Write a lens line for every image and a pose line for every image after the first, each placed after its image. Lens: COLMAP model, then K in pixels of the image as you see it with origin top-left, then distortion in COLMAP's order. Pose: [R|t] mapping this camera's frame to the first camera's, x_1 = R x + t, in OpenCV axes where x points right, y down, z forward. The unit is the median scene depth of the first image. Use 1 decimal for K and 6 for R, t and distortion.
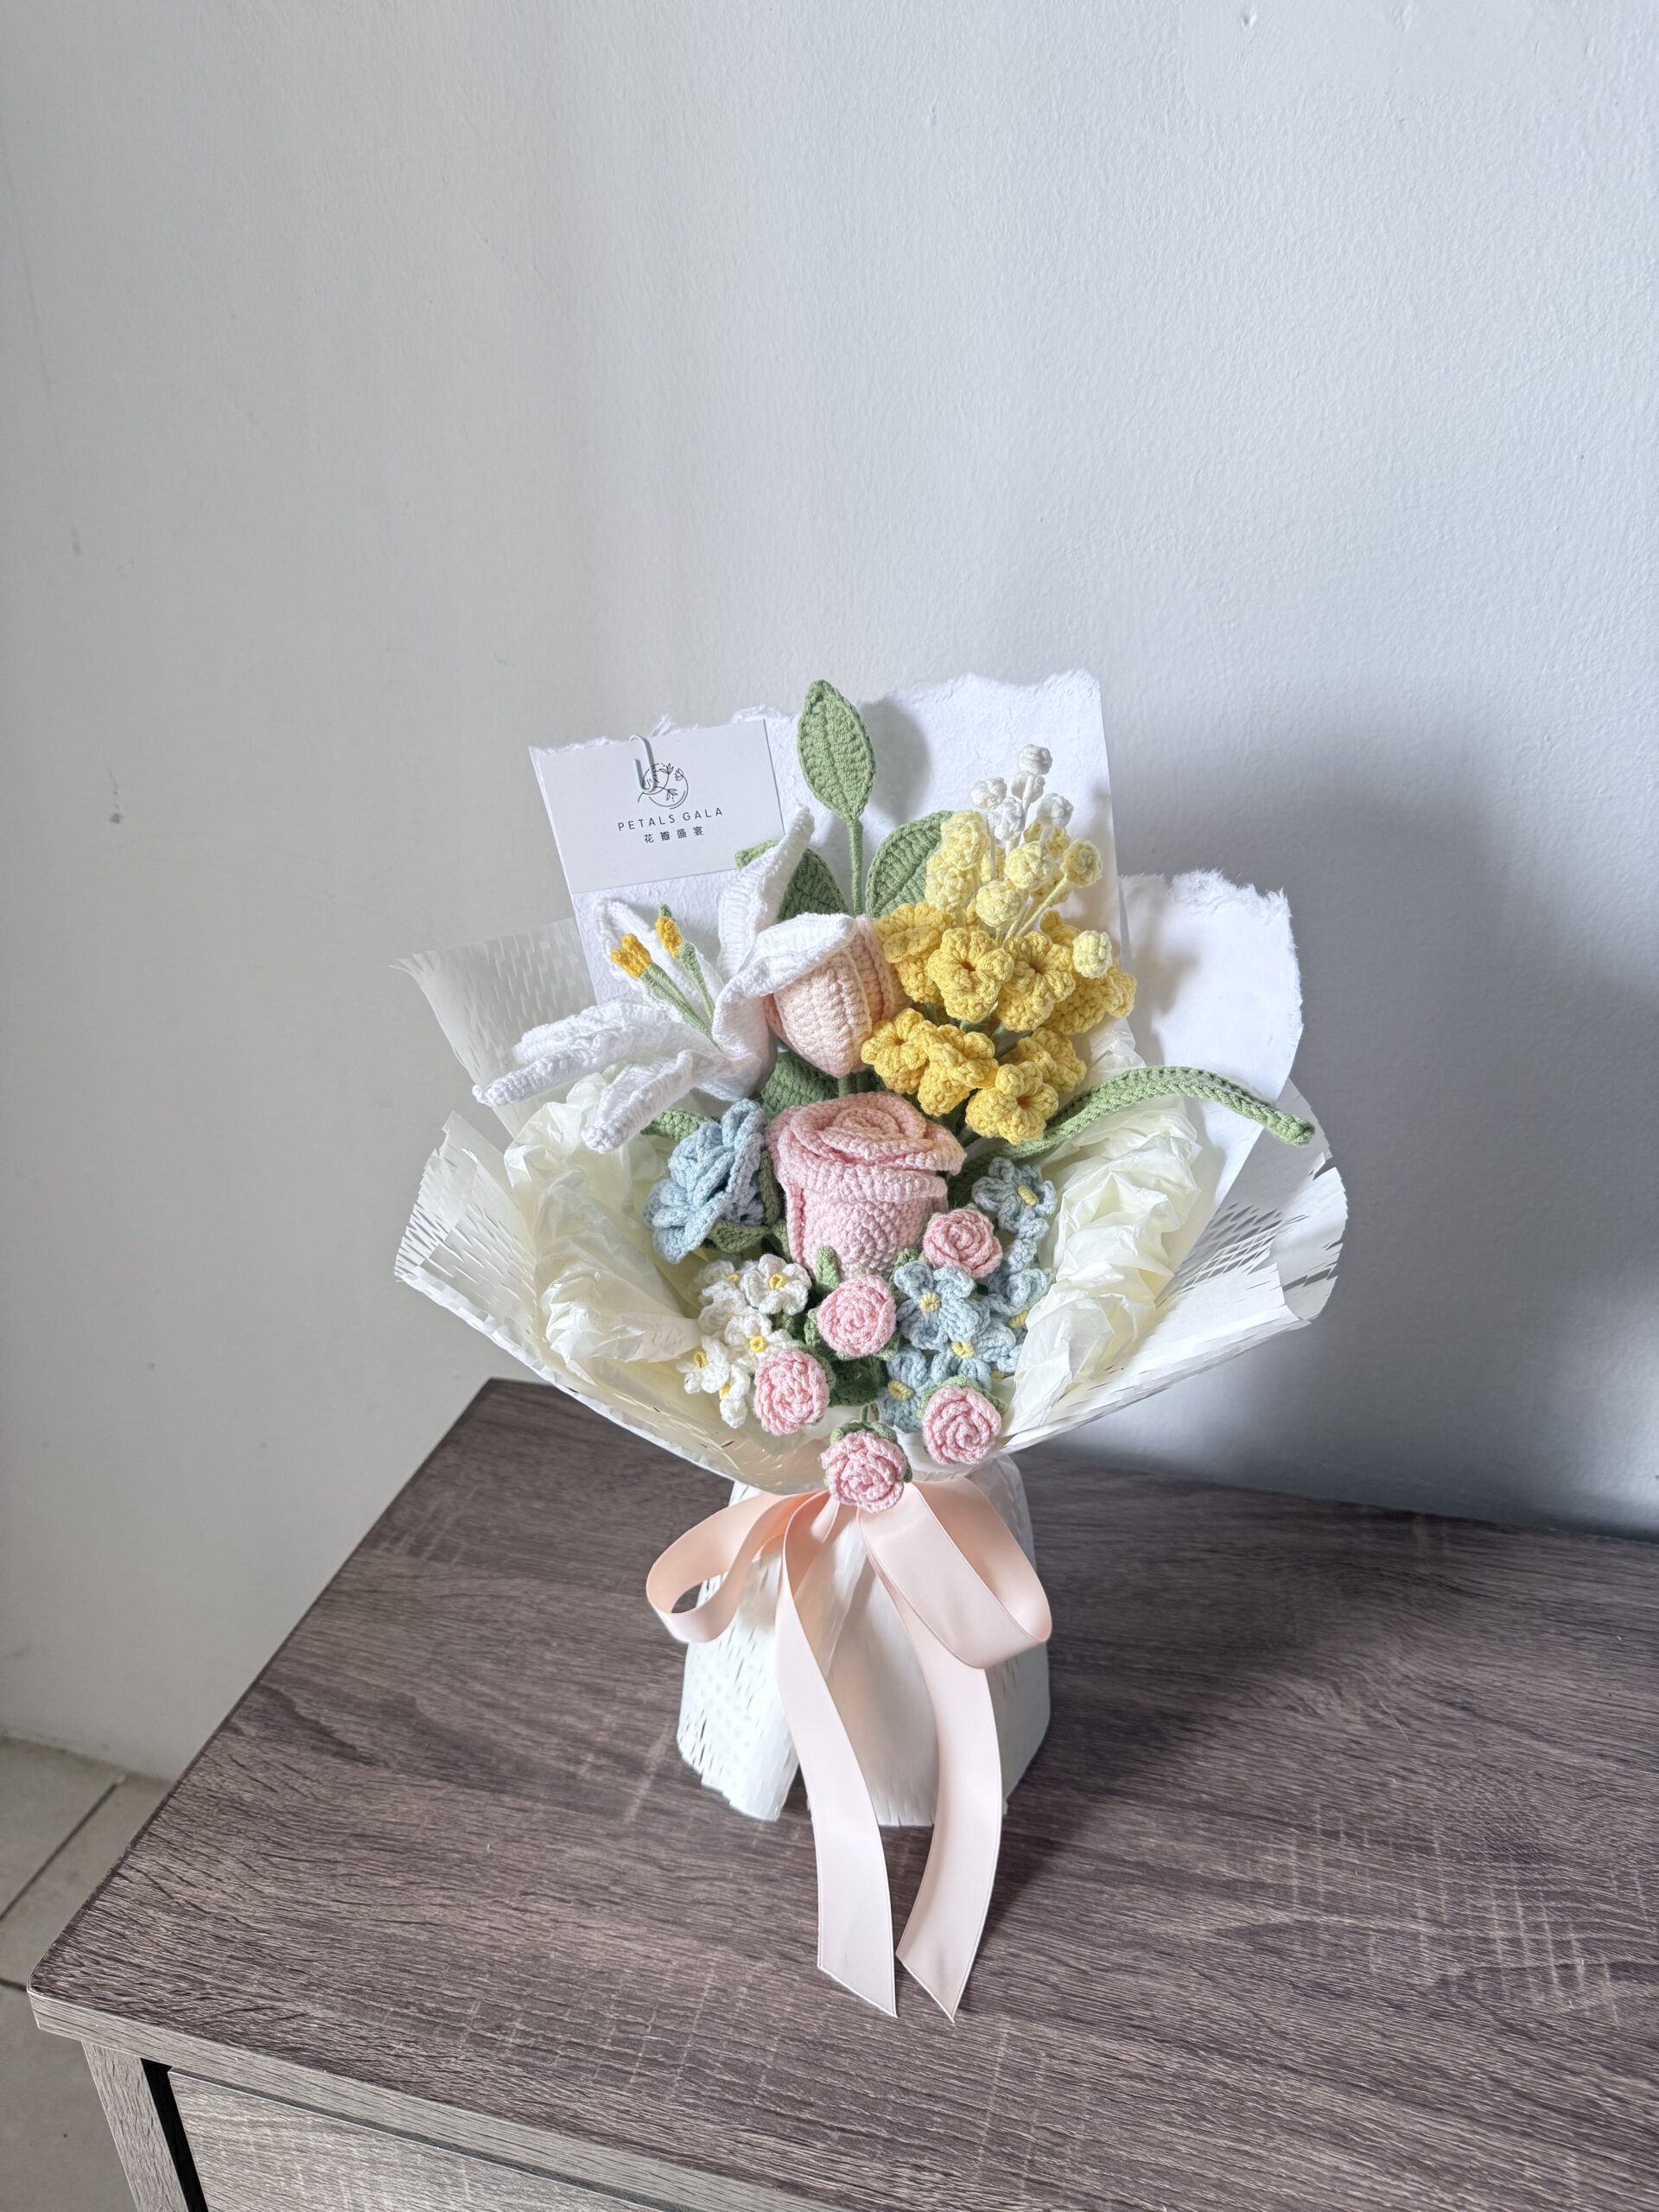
lens RADIAL K [[1579.0, 0, 838.1], [0, 1579.0, 1089.1], [0, 0, 1]] dist [-0.014672, 0.001109]
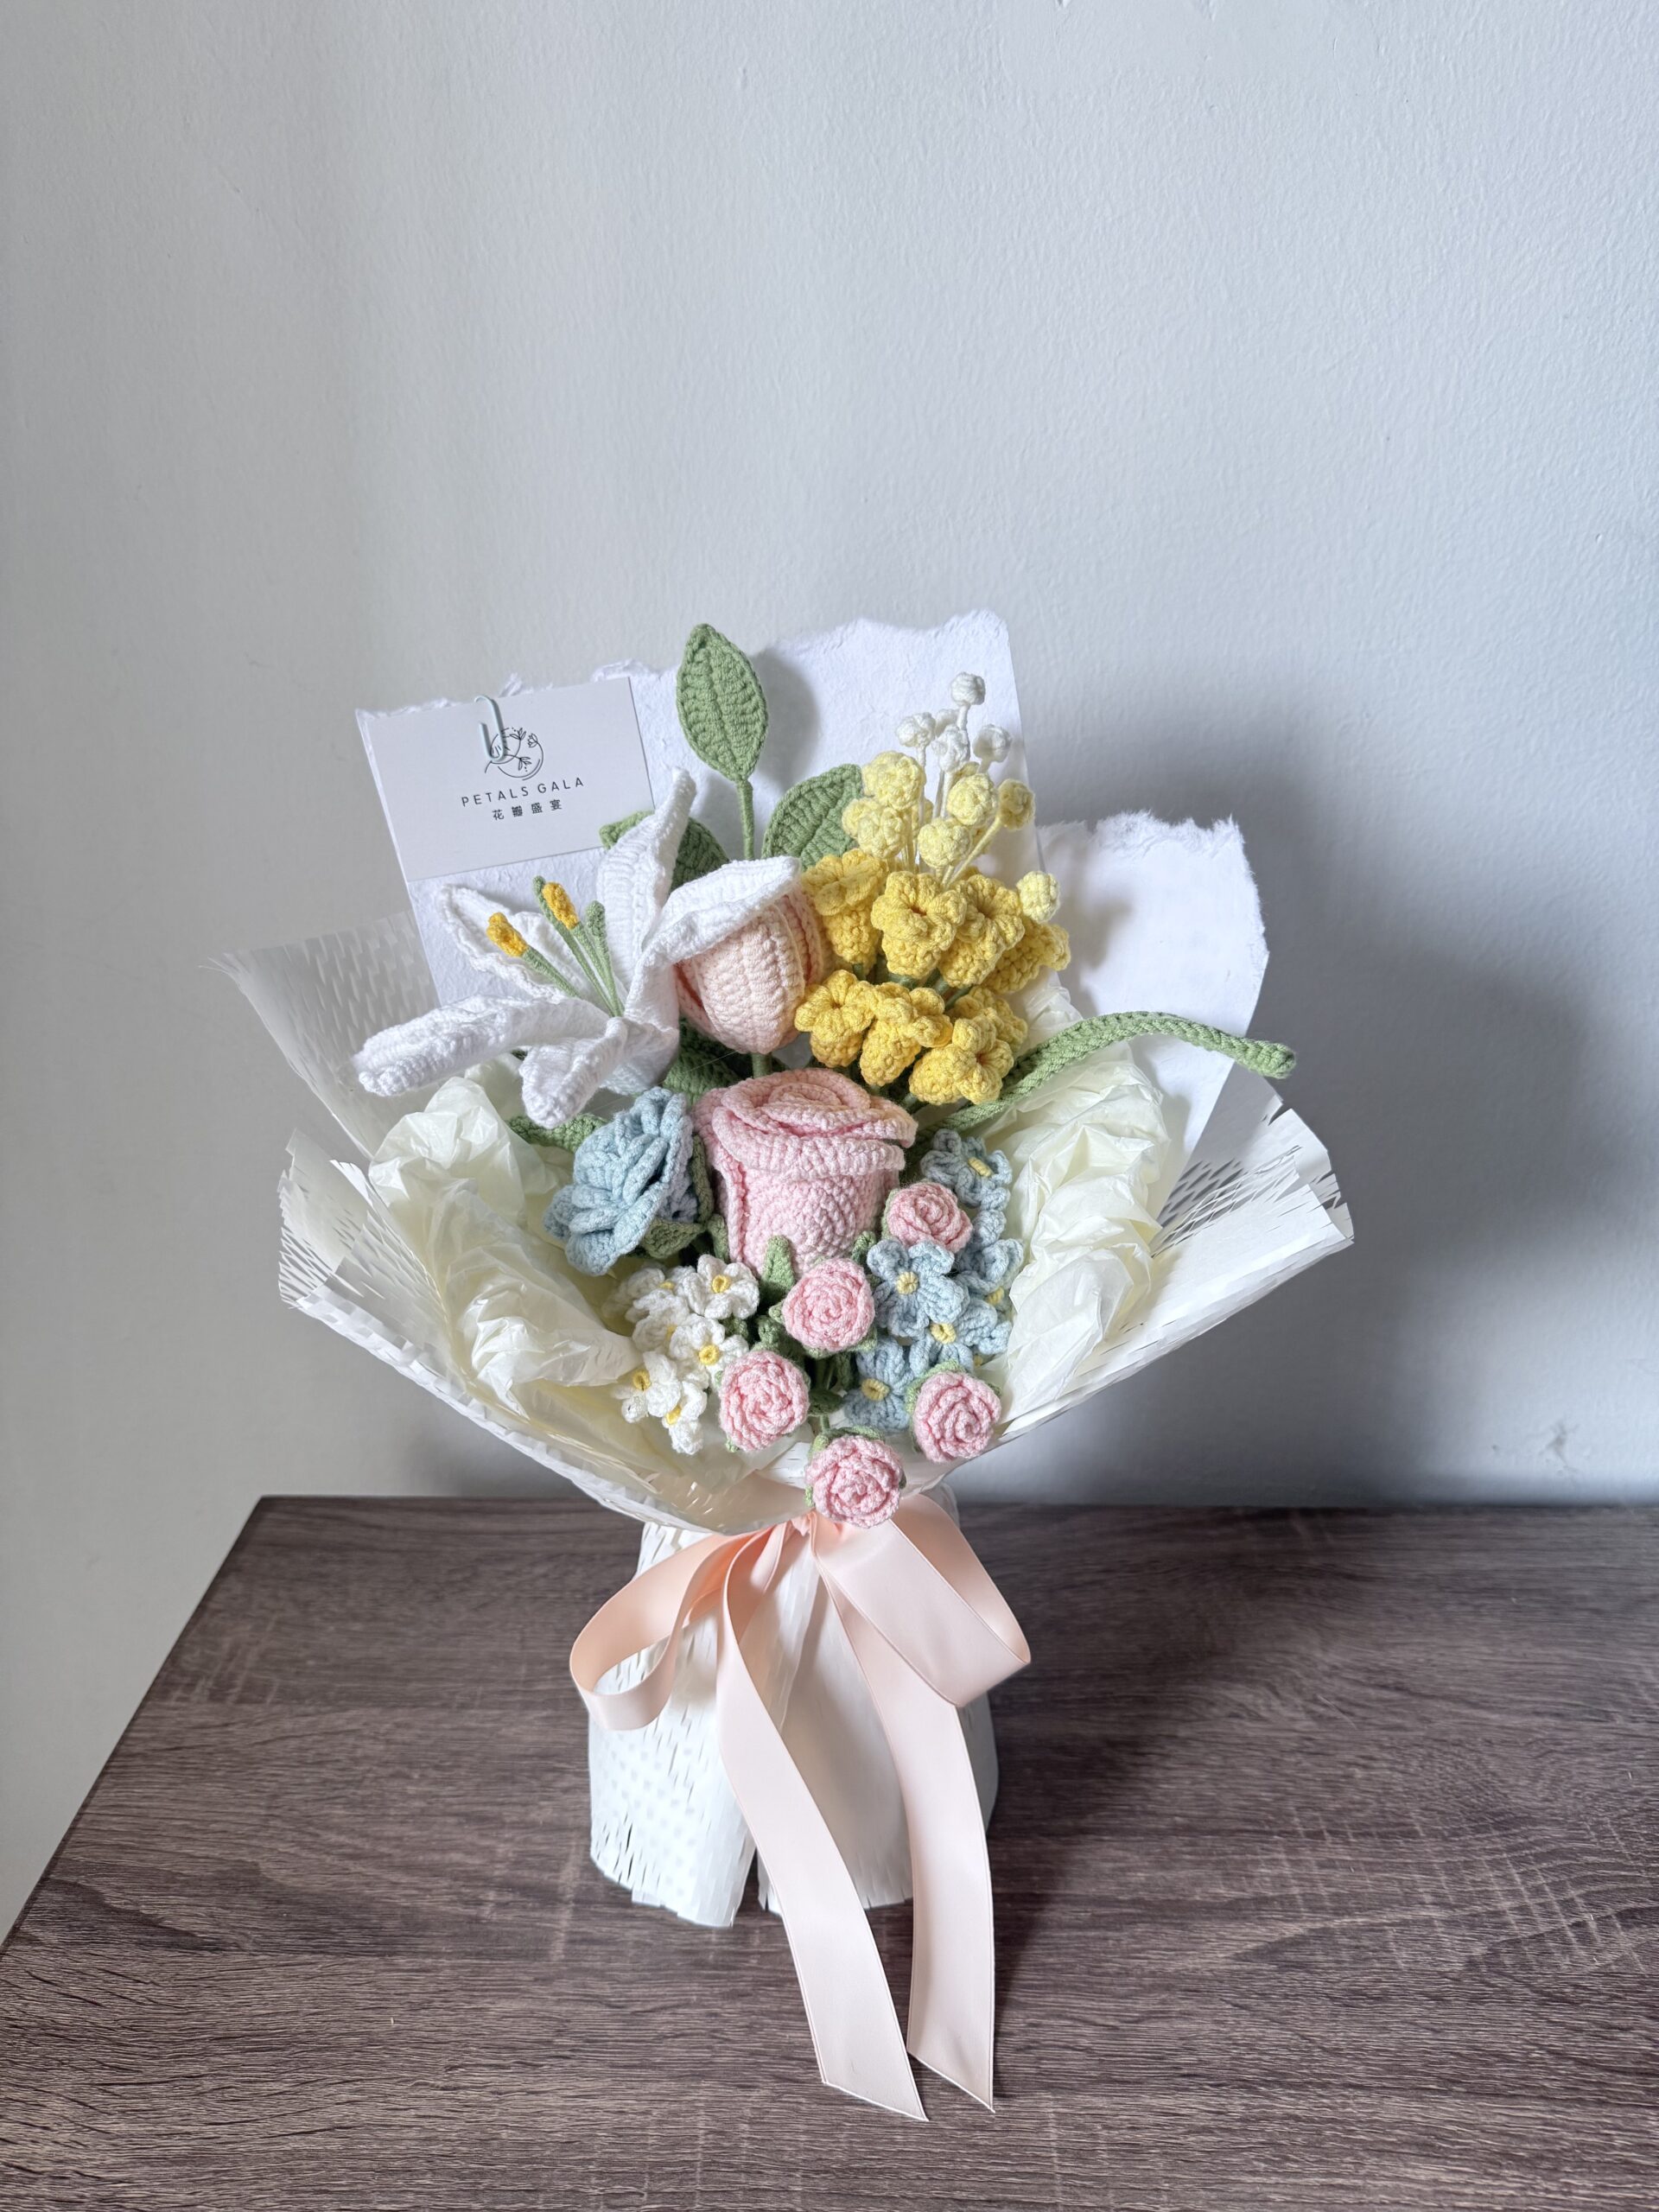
lens RADIAL K [[1588.7, 0, 815.6], [0, 1588.7, 1101.5], [0, 0, 1]] dist [-0.019123, 0.003834]
pose [[0.971699, -0.061810, 0.227992, -0.164780], [0.079198, 0.994543, -0.067914, 0.077169], [-0.222550, 0.084048, 0.971292, 0.109856]]
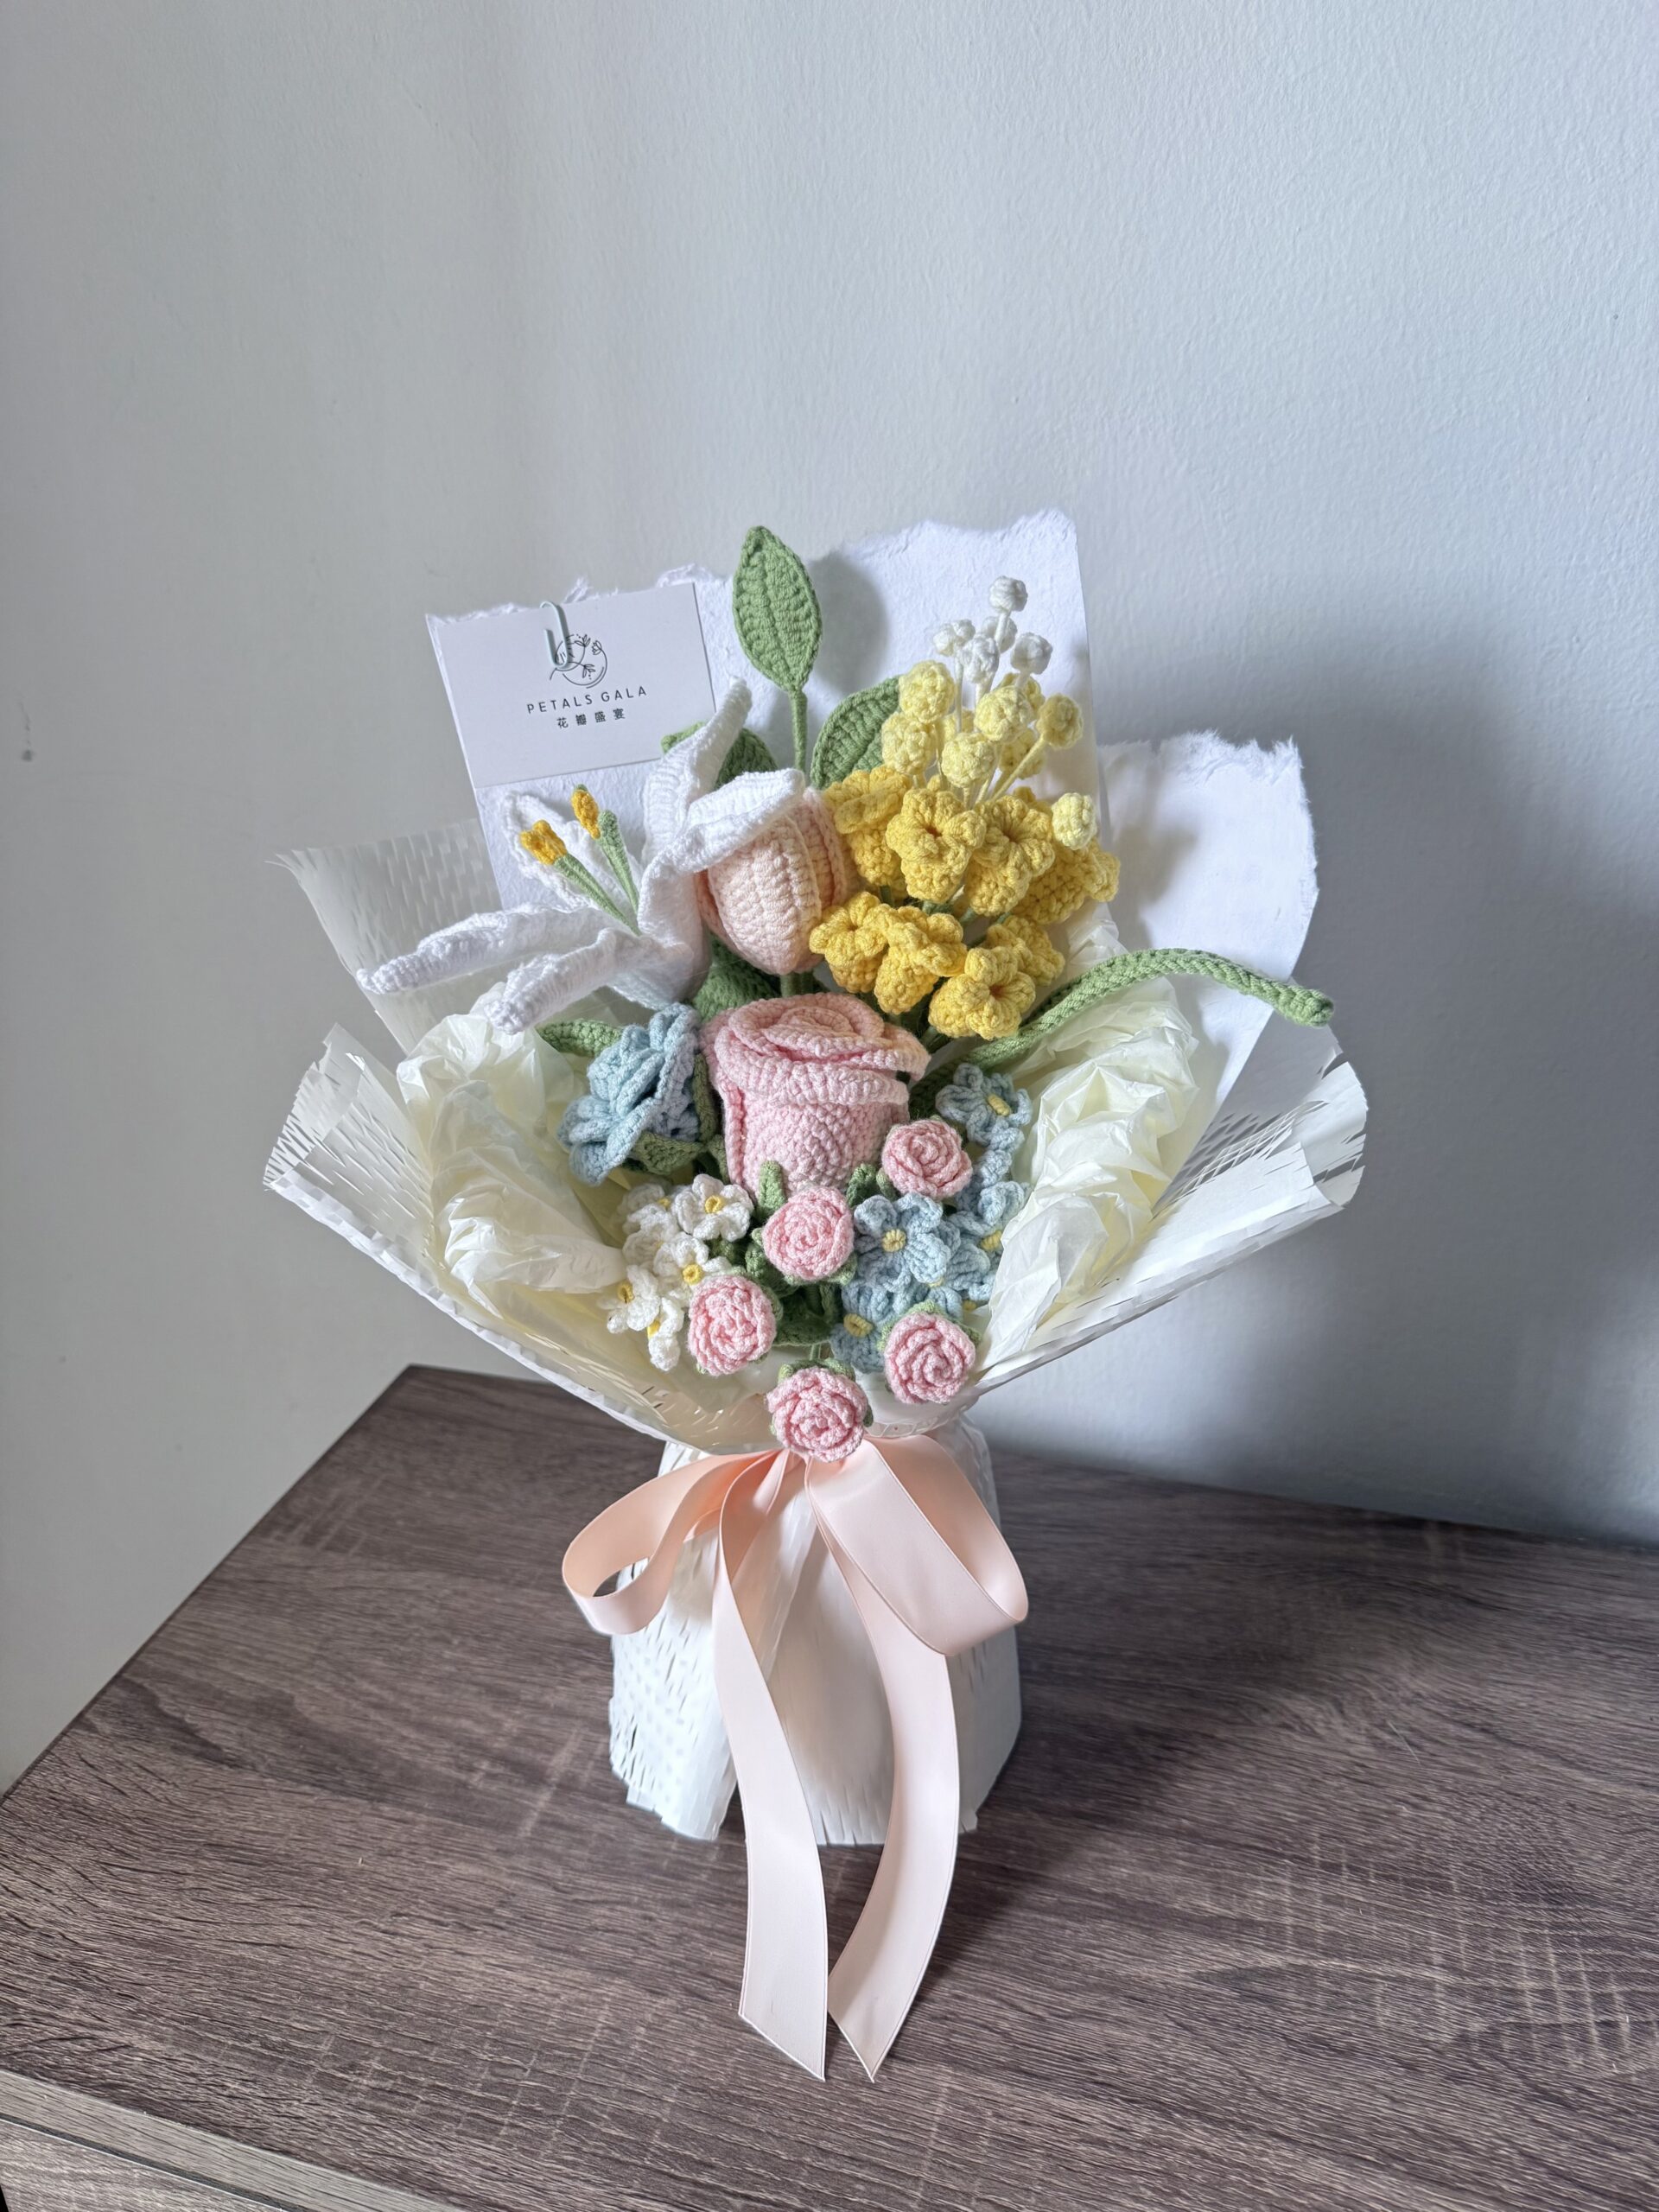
lens RADIAL K [[1592.3, 0, 812.3], [0, 1592.3, 1099.4], [0, 0, 1]] dist [-0.022209, 0.006017]
pose [[0.999800, 0.014644, -0.013598, 0.033694], [-0.015116, 0.999262, -0.035306, 0.086679], [0.013071, 0.035505, 0.999284, 0.111544]]
